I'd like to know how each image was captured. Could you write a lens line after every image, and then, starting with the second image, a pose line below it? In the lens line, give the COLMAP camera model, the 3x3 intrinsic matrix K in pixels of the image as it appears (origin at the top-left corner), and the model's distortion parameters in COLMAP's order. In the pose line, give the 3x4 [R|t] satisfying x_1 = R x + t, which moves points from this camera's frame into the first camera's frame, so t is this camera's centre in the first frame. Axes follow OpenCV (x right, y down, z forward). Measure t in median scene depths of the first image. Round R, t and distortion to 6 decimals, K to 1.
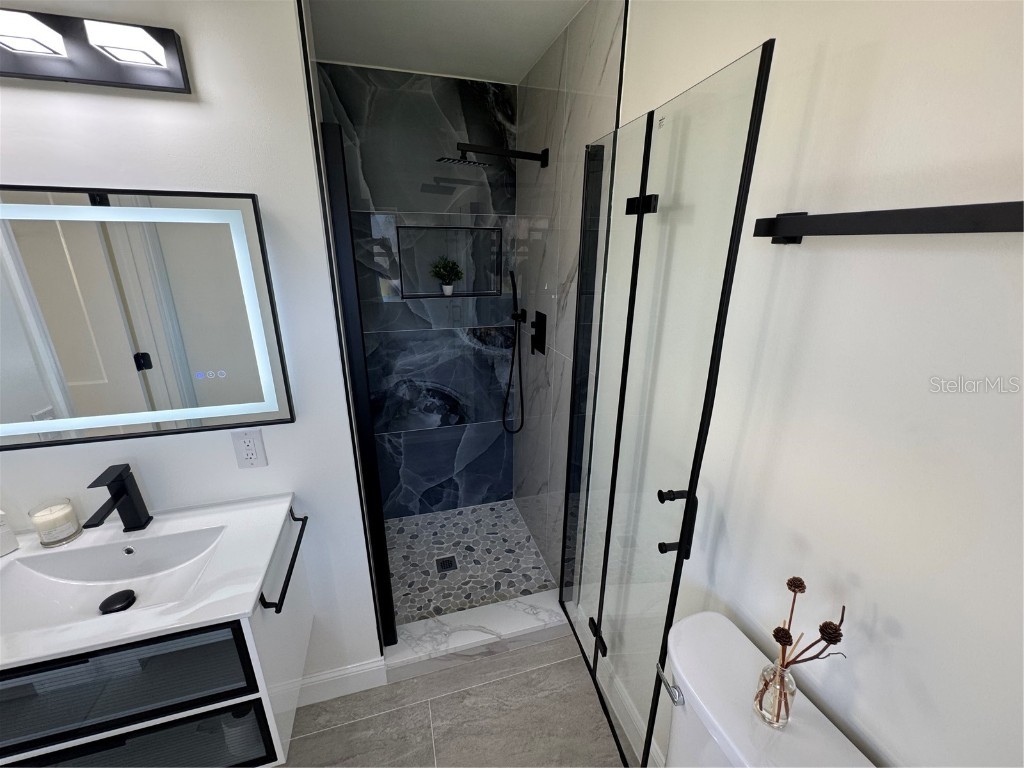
lens RADIAL K [[411.8, 0, 512.5], [0, 411.8, 383.9], [0, 0, 1]] dist [-0.000912, 0.000123]
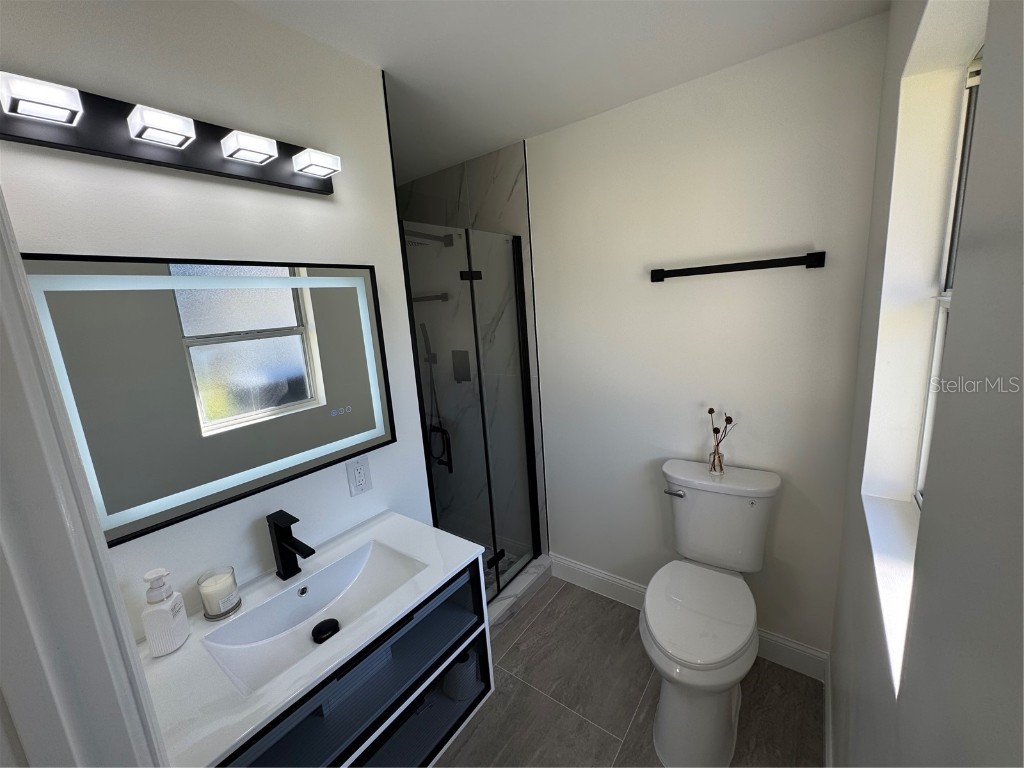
lens RADIAL K [[411.8, 0, 507.9], [0, 411.8, 385.1], [0, 0, 1]] dist [-0.000912, 0.000123]
pose [[0.797929, -0.176966, 0.576188, -0.967641], [0.267047, 0.960782, -0.074730, 0.115673], [-0.540366, 0.213499, 0.813893, -0.221001]]
